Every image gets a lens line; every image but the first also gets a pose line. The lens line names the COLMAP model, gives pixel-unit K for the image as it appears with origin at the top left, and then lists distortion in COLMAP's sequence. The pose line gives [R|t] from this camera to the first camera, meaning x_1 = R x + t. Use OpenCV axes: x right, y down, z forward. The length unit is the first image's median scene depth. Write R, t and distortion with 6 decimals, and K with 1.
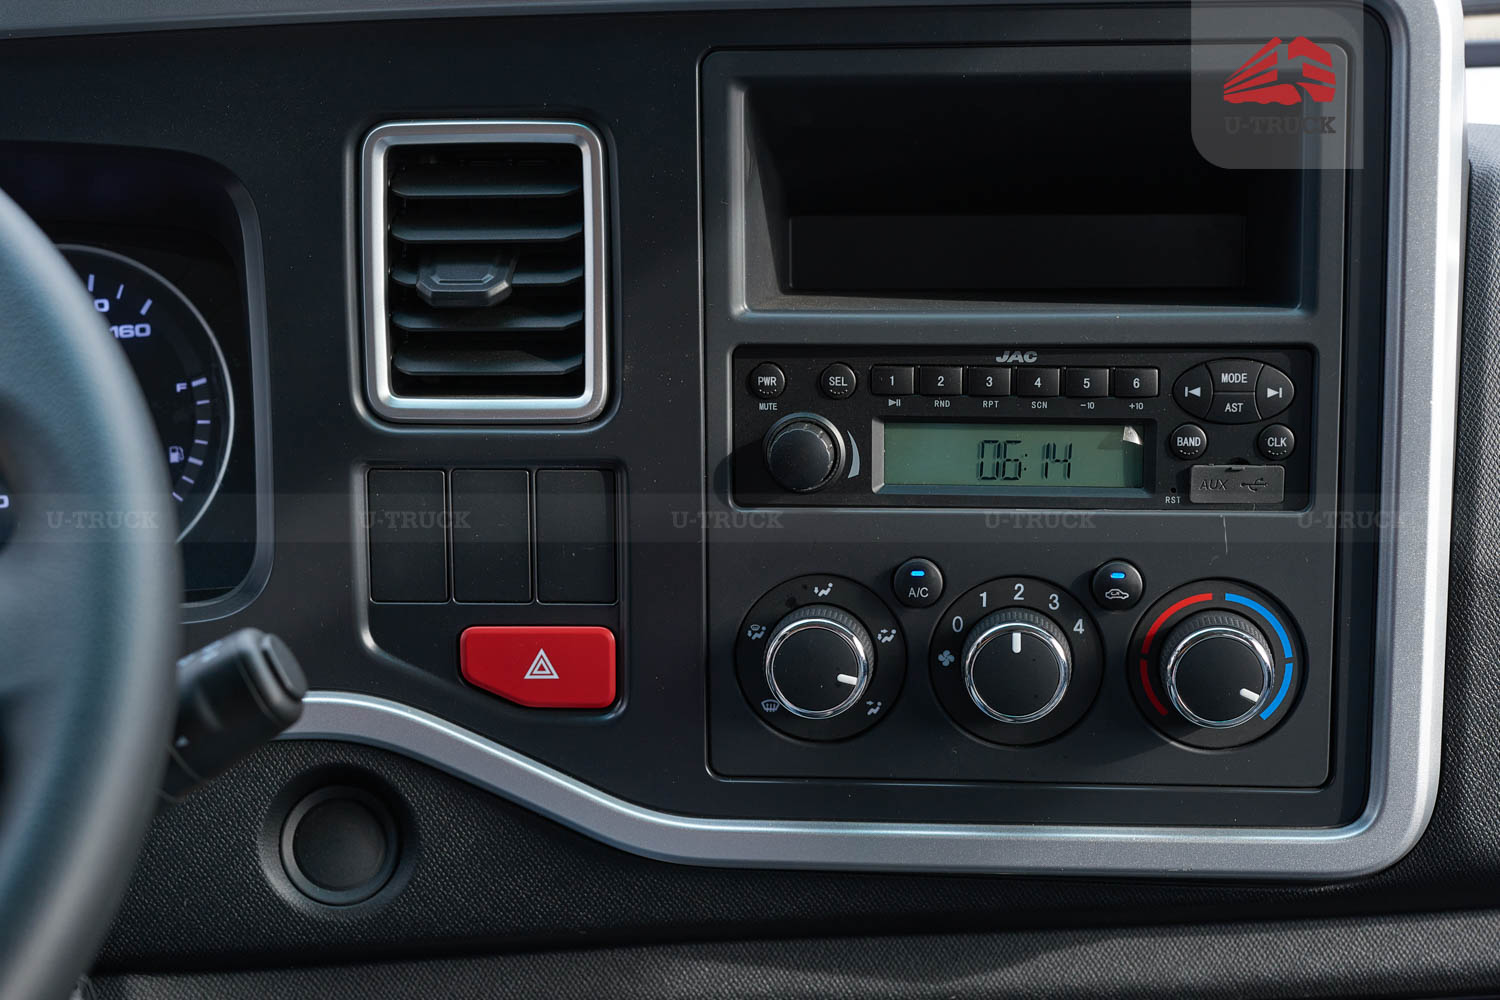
lens RADIAL K [[2190.7, 0, 749.5], [0, 2190.7, 497.7], [0, 0, 1]] dist [-0.002599, 0.000000]
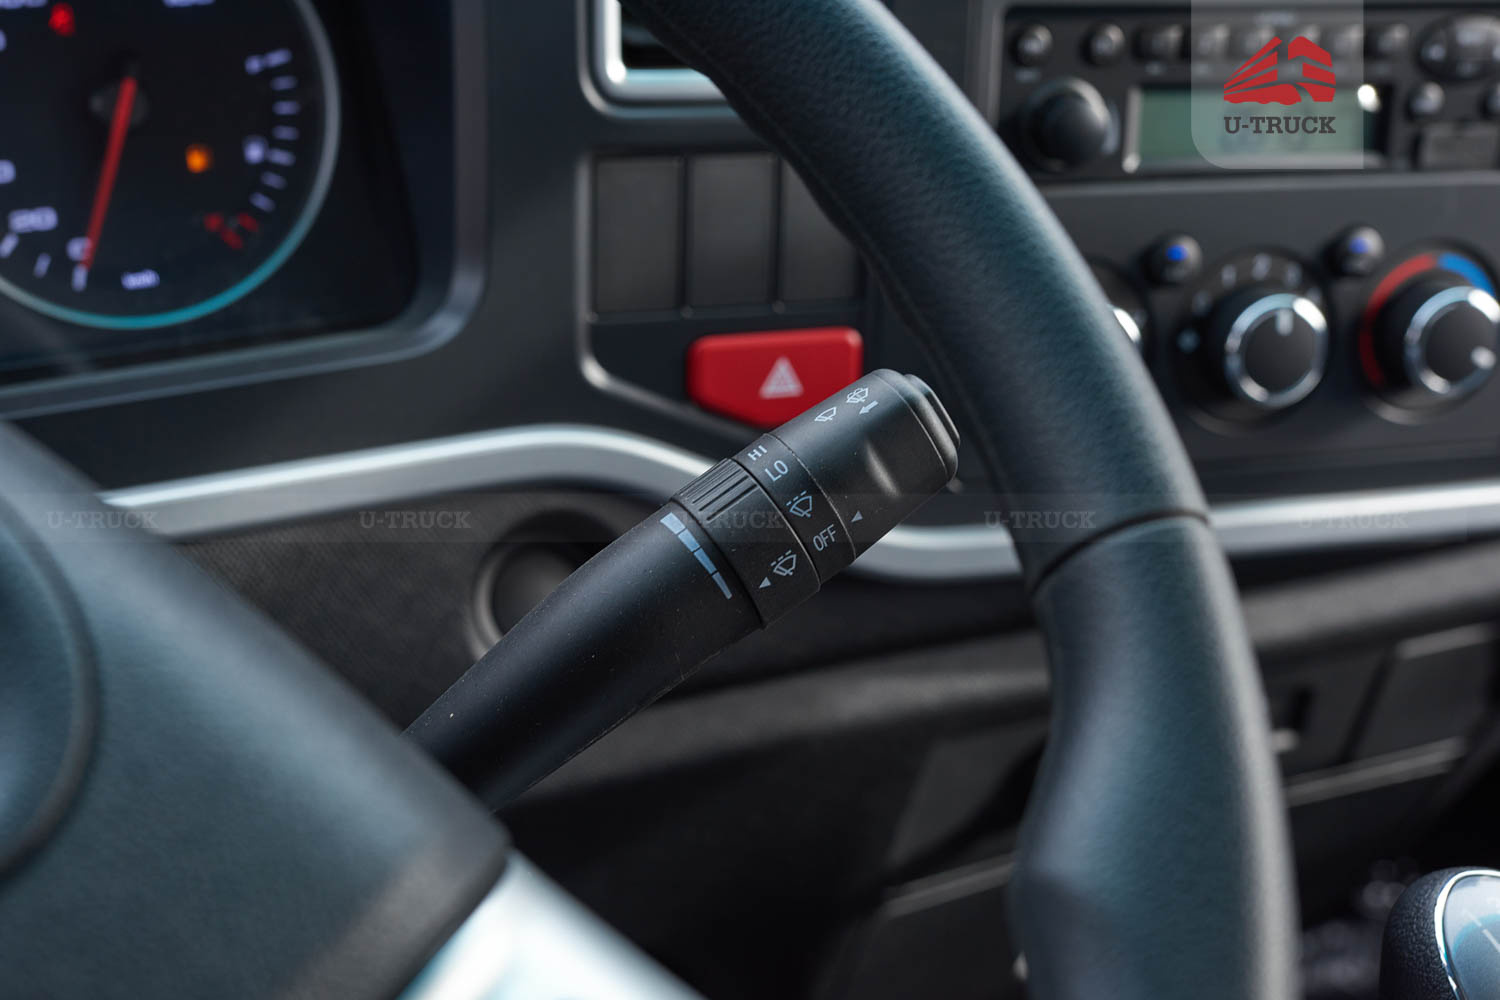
lens RADIAL K [[2190.7, 0, 752.0], [0, 2190.7, 506.2], [0, 0, 1]] dist [-0.002599, 0.000000]
pose [[0.927110, -0.093462, 0.362950, -0.443252], [0.032642, 0.984864, 0.170229, -0.024395], [-0.373366, -0.145974, 0.916127, 0.189489]]
